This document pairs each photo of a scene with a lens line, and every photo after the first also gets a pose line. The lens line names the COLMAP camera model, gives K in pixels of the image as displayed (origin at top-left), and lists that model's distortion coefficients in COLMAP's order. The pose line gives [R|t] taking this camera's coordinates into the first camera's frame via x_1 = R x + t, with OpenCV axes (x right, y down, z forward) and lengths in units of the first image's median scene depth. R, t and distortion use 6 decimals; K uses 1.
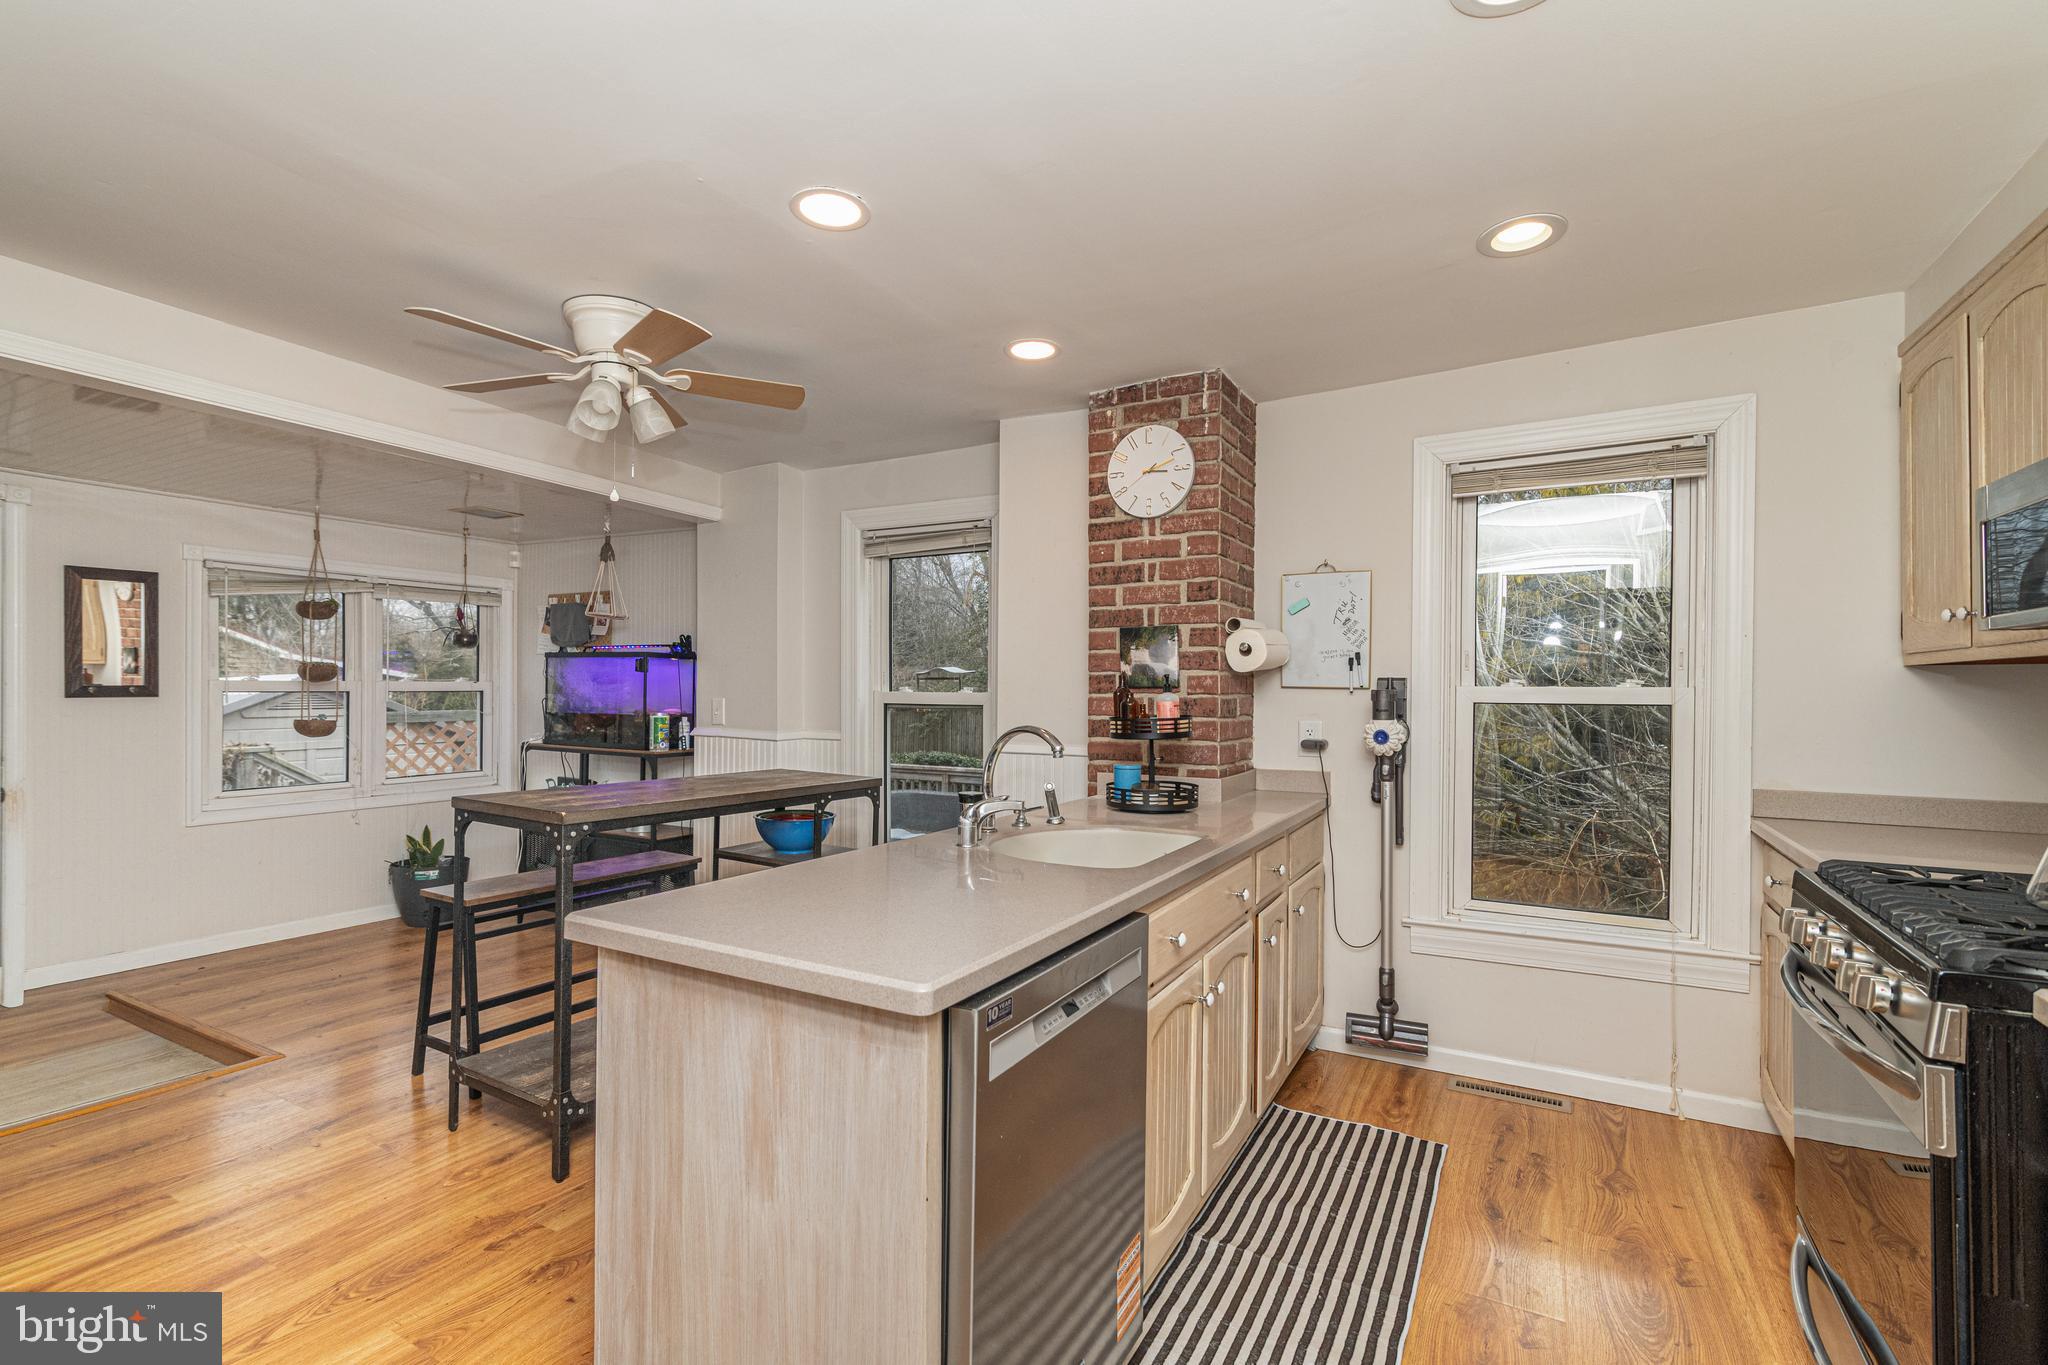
lens RADIAL K [[943.4, 0, 1008.5], [0, 943.4, 690.4], [0, 0, 1]] dist [0.010401, -0.001100]
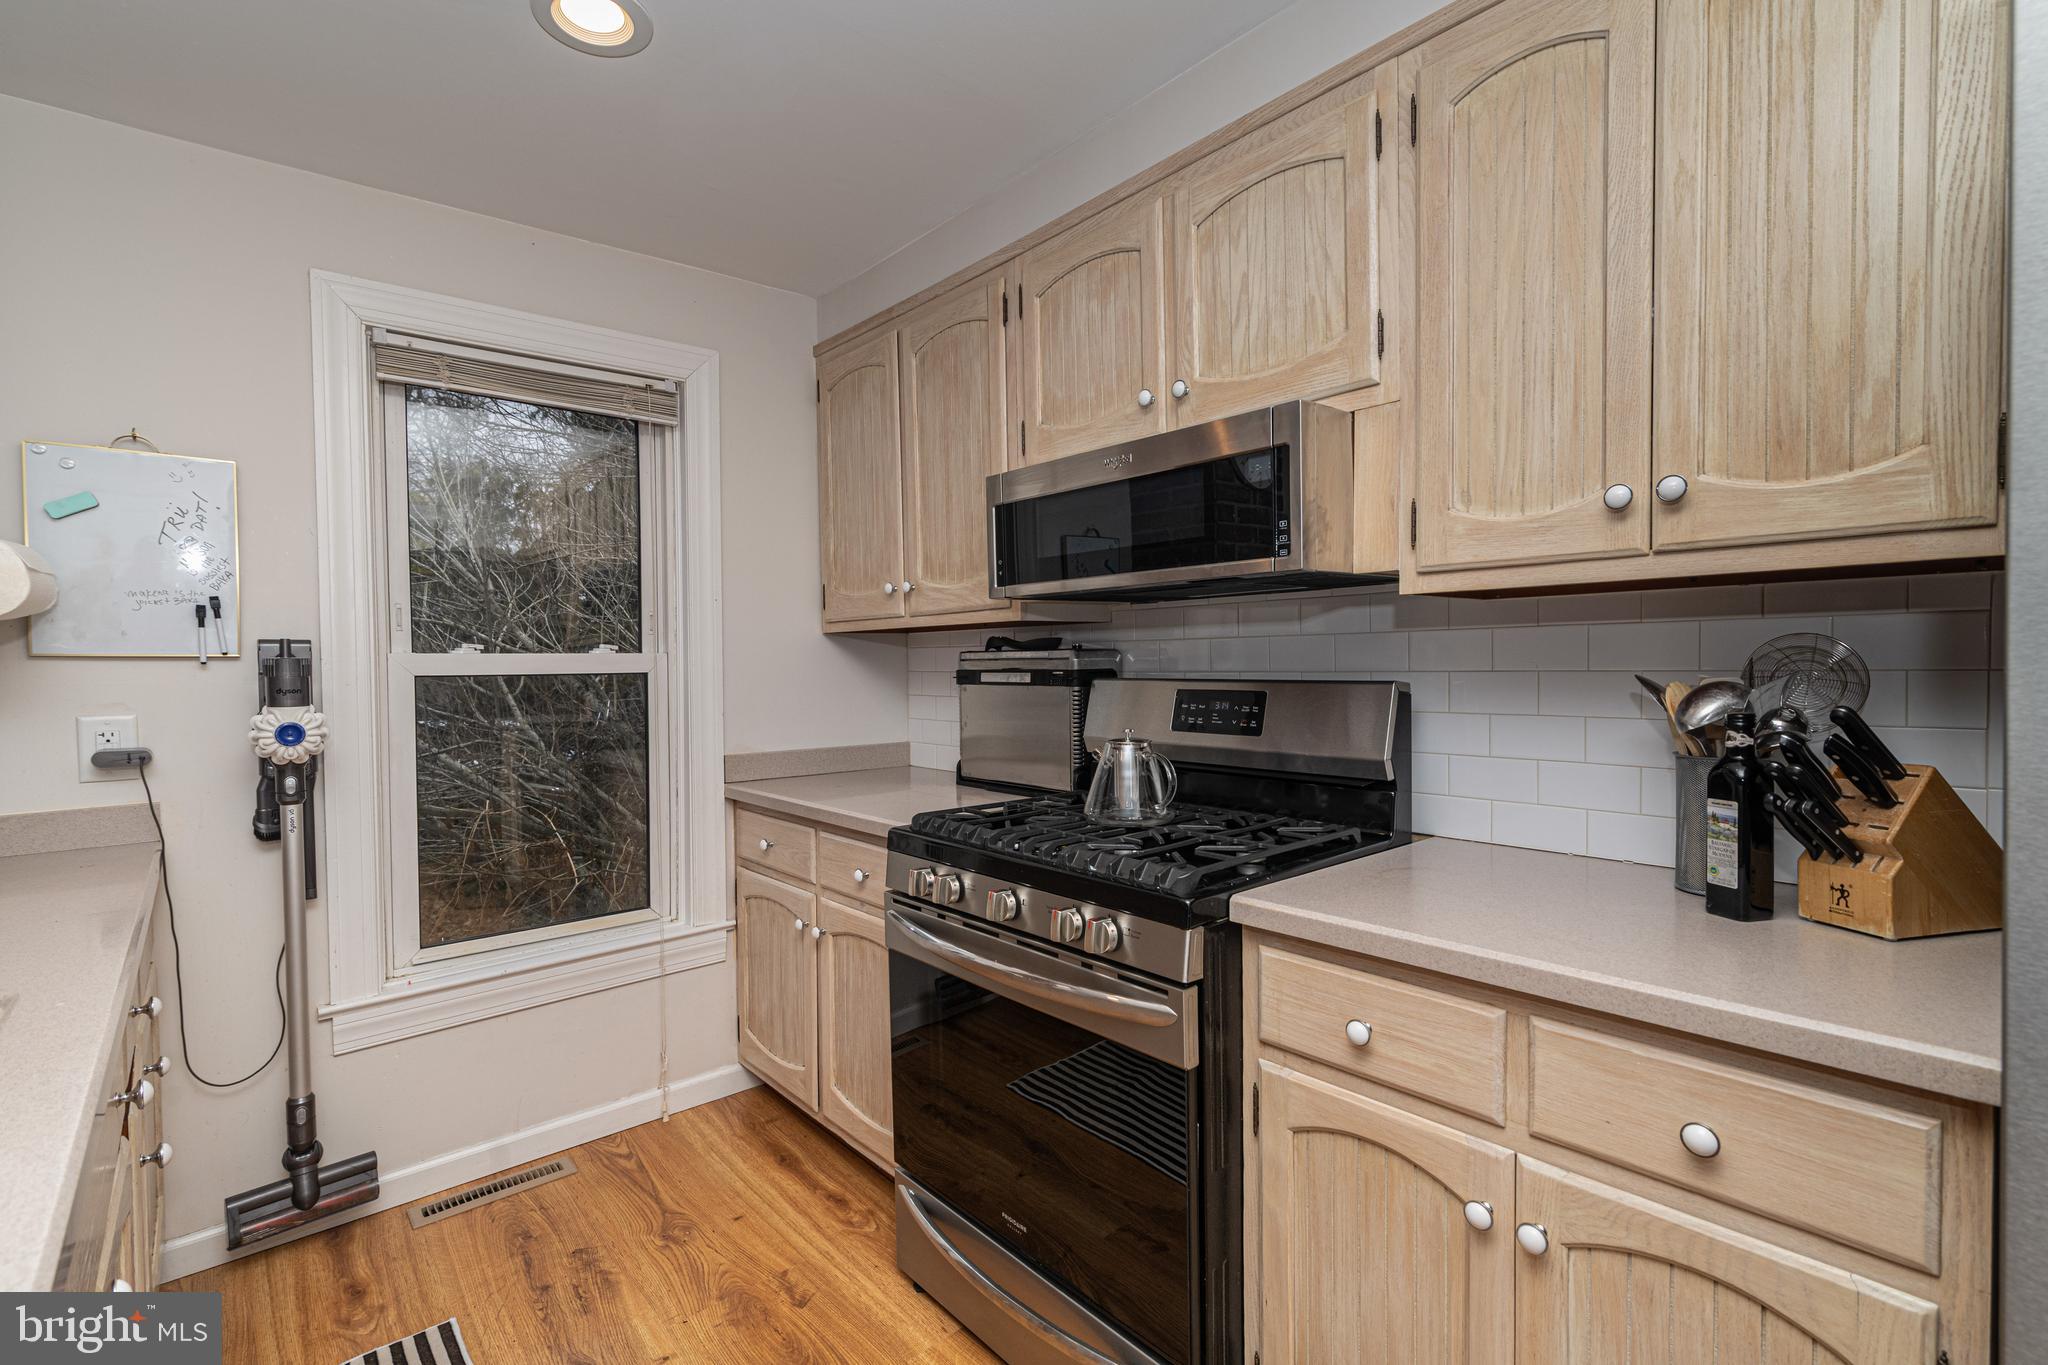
lens RADIAL K [[943.4, 0, 1049.5], [0, 943.4, 689.6], [0, 0, 1]] dist [0.010401, -0.001100]
pose [[0.322135, -0.036538, 0.945988, -0.029024], [0.014454, 0.999328, 0.033676, 0.005354], [-0.946583, 0.002826, 0.322447, 0.278065]]
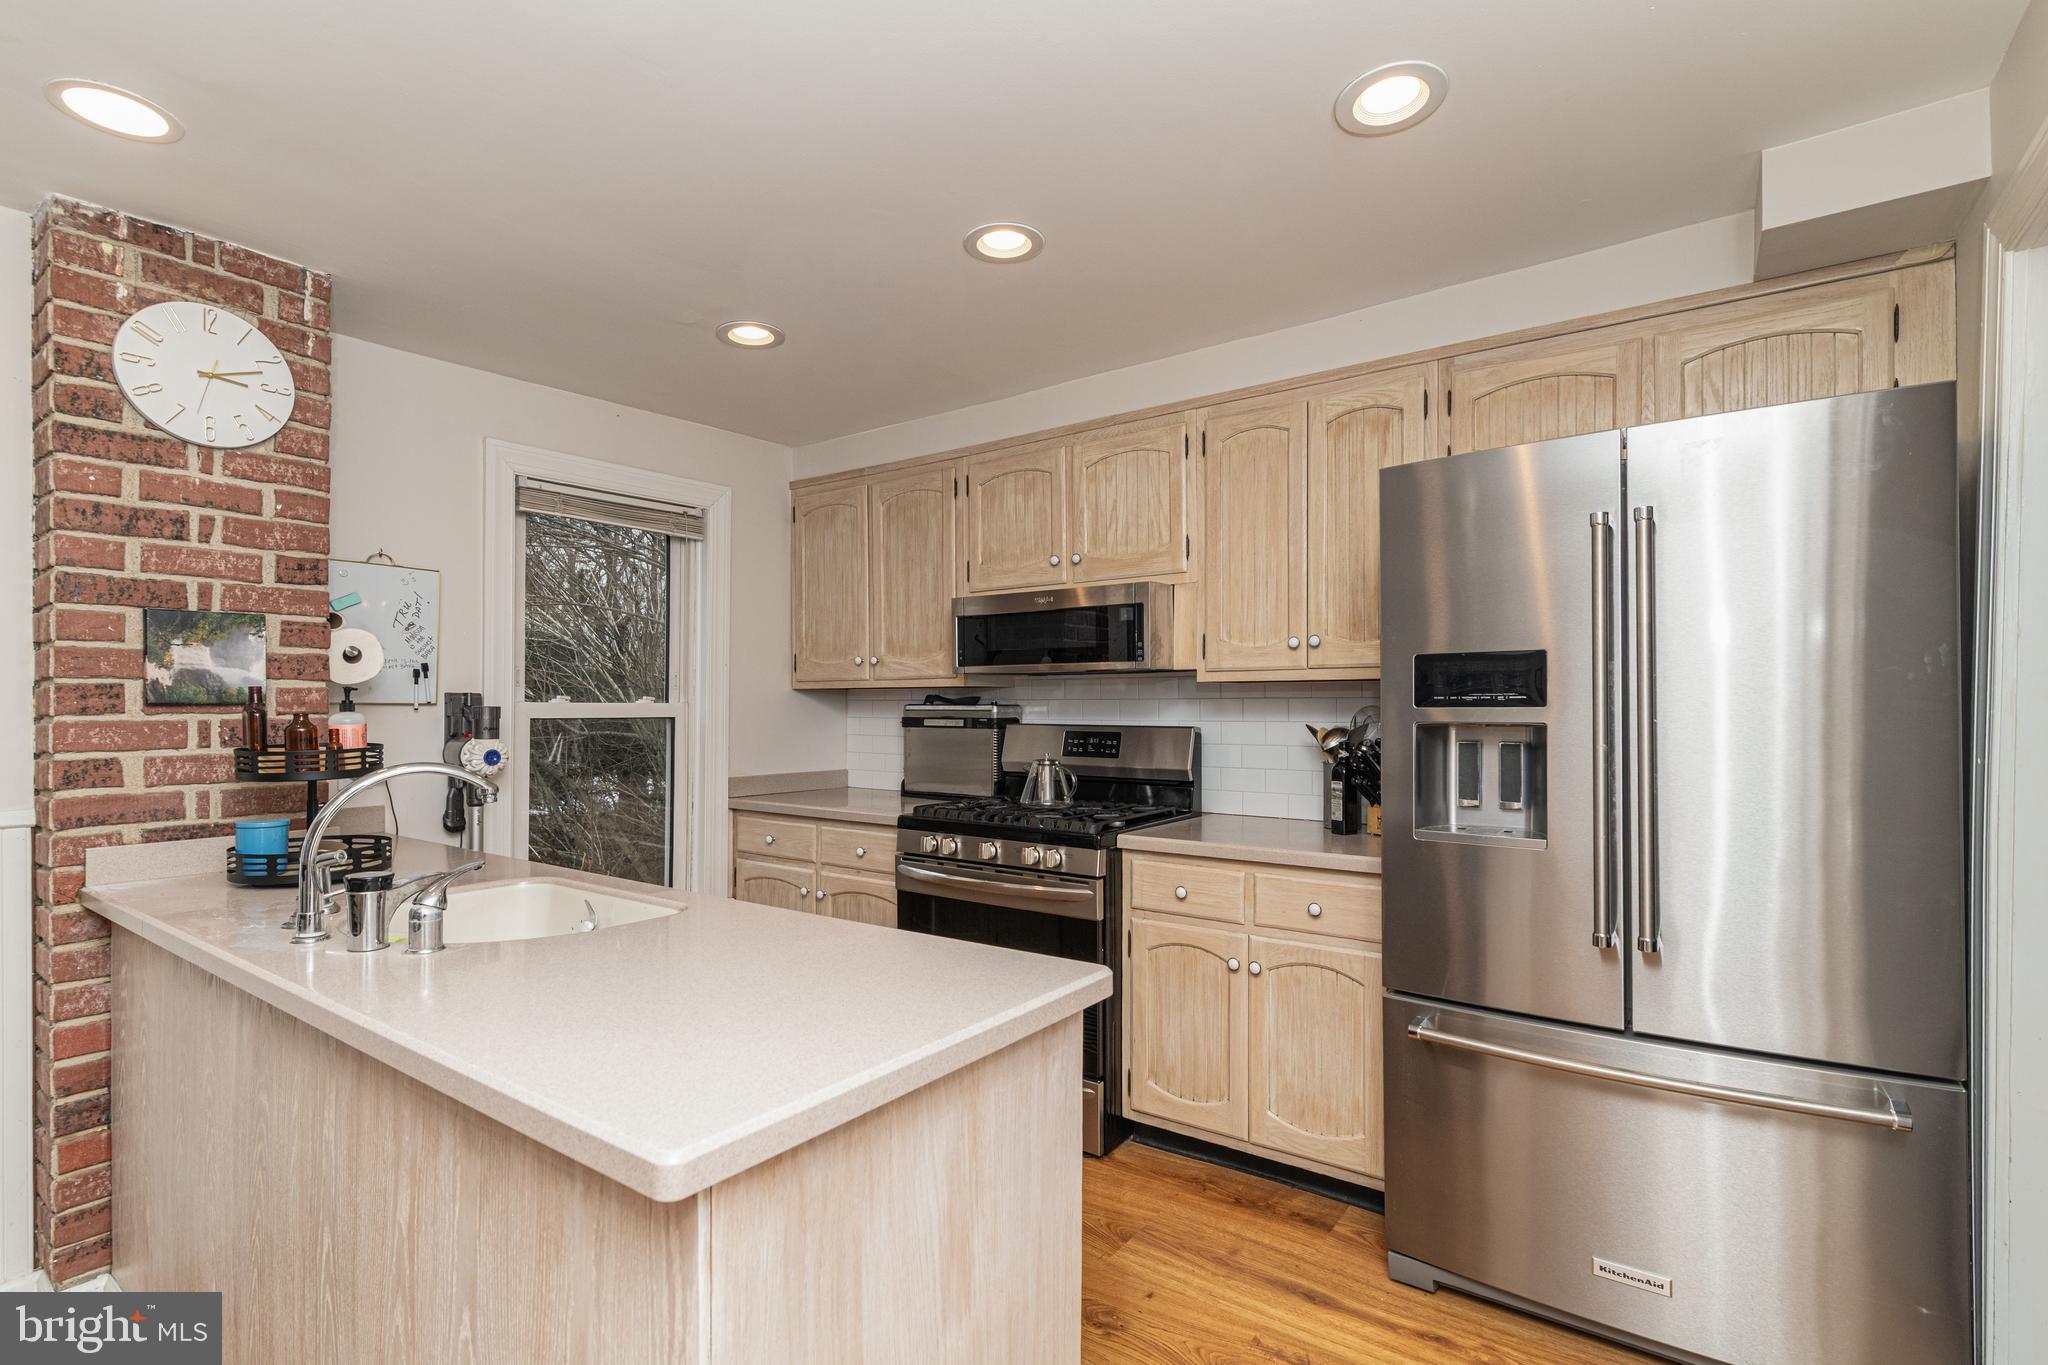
lens RADIAL K [[943.4, 0, 1053.8], [0, 943.4, 709.5], [0, 0, 1]] dist [0.010401, -0.001100]
pose [[0.095599, -0.009303, 0.995376, -0.403052], [0.001174, 0.999957, 0.009233, -0.004543], [-0.995419, 0.000285, 0.095606, 0.311275]]
